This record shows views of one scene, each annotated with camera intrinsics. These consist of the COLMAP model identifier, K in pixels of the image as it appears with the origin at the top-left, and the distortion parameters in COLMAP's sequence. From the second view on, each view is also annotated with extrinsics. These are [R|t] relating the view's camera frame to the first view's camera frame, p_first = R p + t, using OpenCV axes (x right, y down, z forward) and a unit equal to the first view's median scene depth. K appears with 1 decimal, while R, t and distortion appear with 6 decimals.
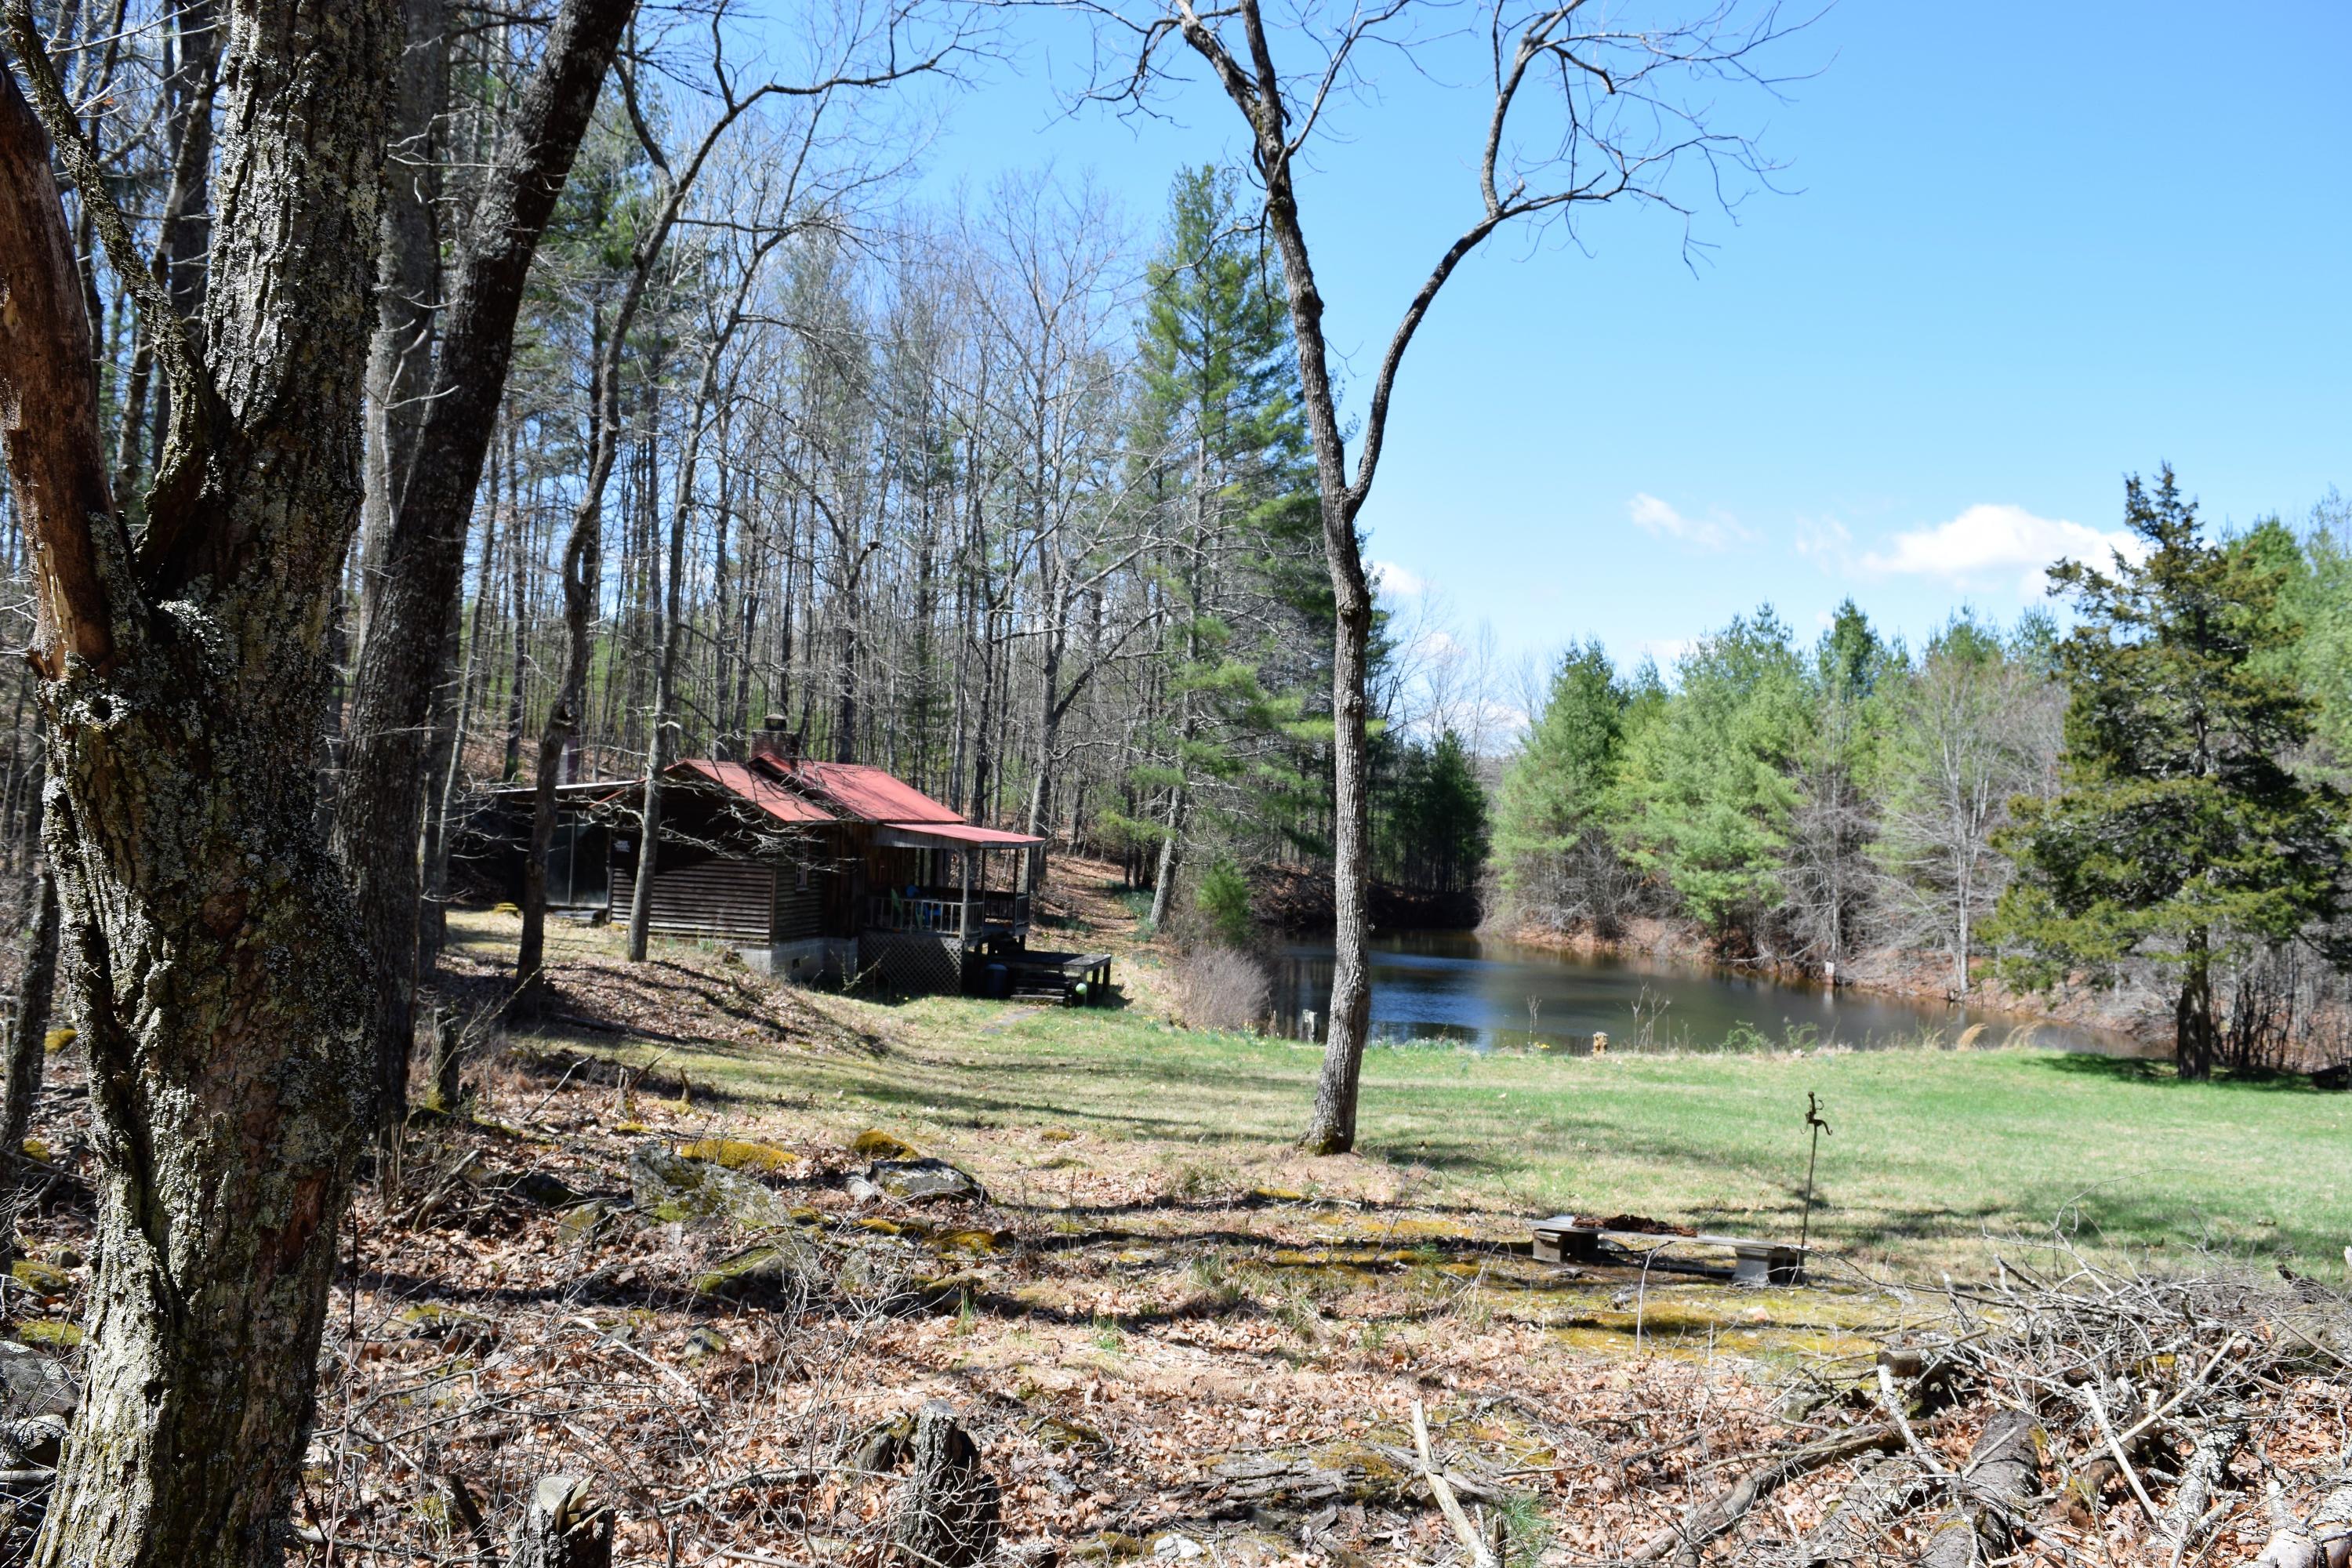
lens RADIAL K [[1860.7, 0, 1175.8], [0, 1860.7, 789.7], [0, 0, 1]] dist [-0.102999, 0.029059]
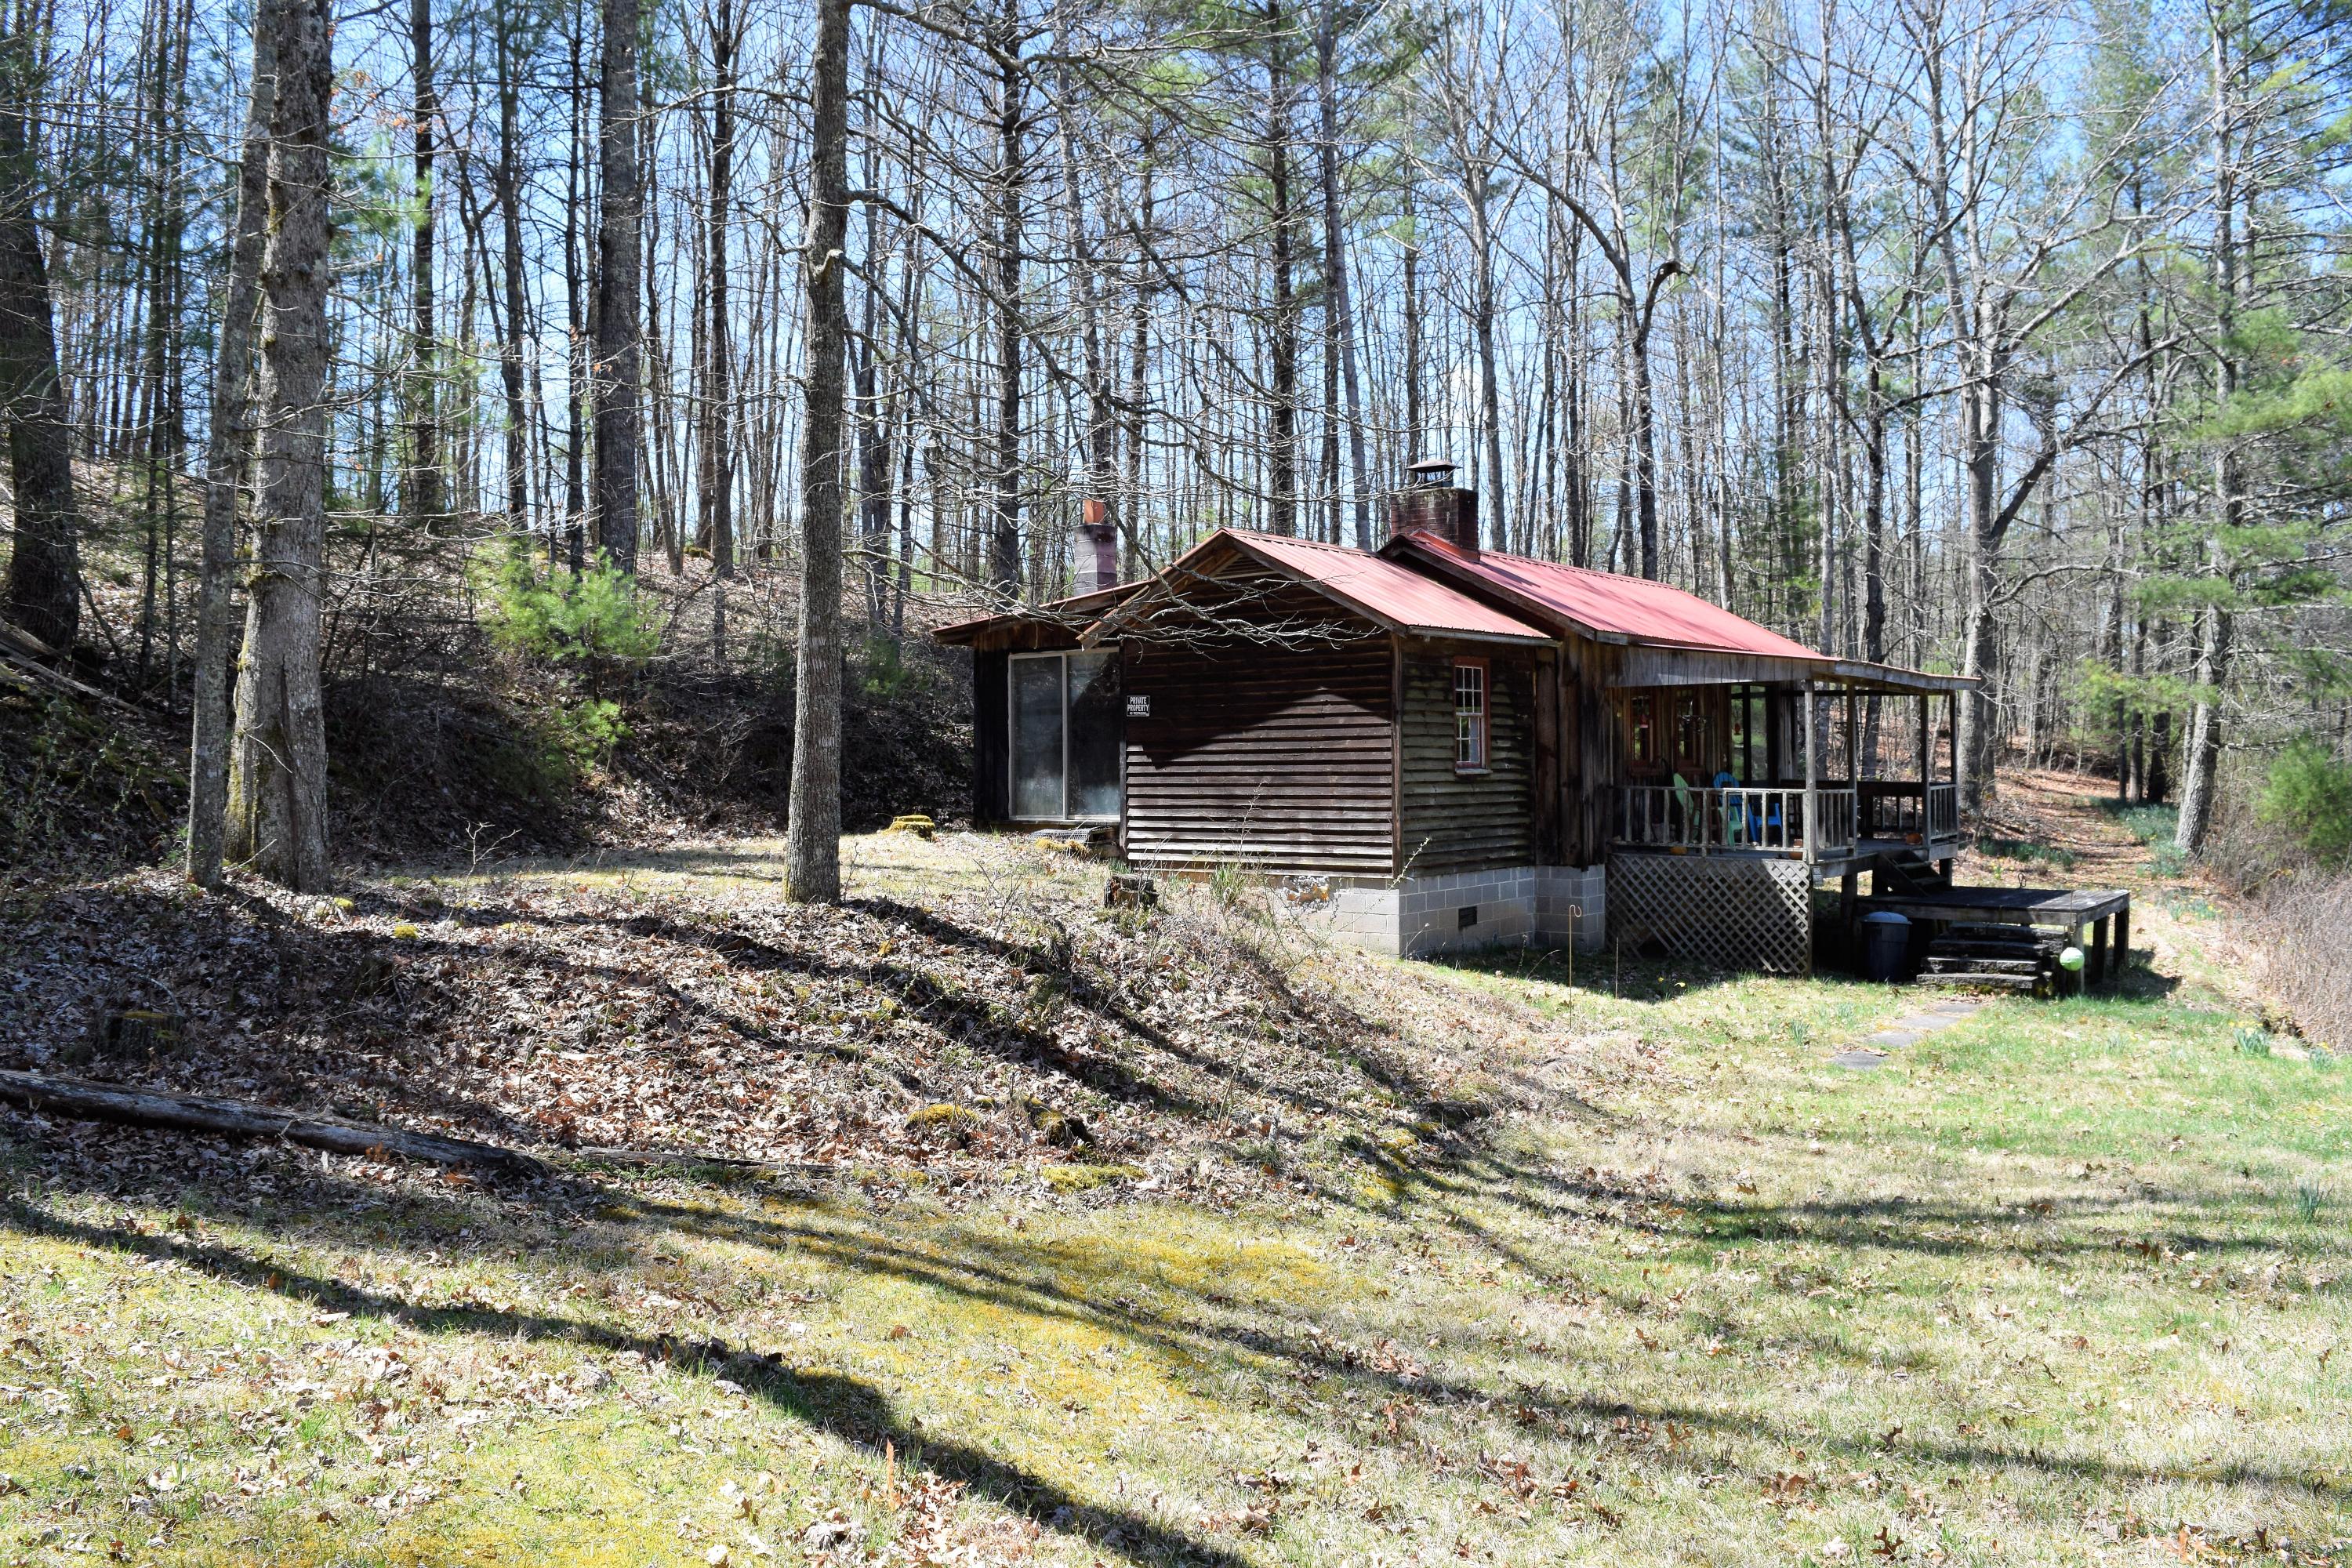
lens RADIAL K [[1860.7, 0, 1188.4], [0, 1860.7, 777.4], [0, 0, 1]] dist [-0.102999, 0.029059]
pose [[0.881820, -0.050824, -0.468840, -0.028563], [0.054017, 0.998518, -0.006646, 0.049722], [0.468483, -0.019465, 0.883258, 0.466459]]
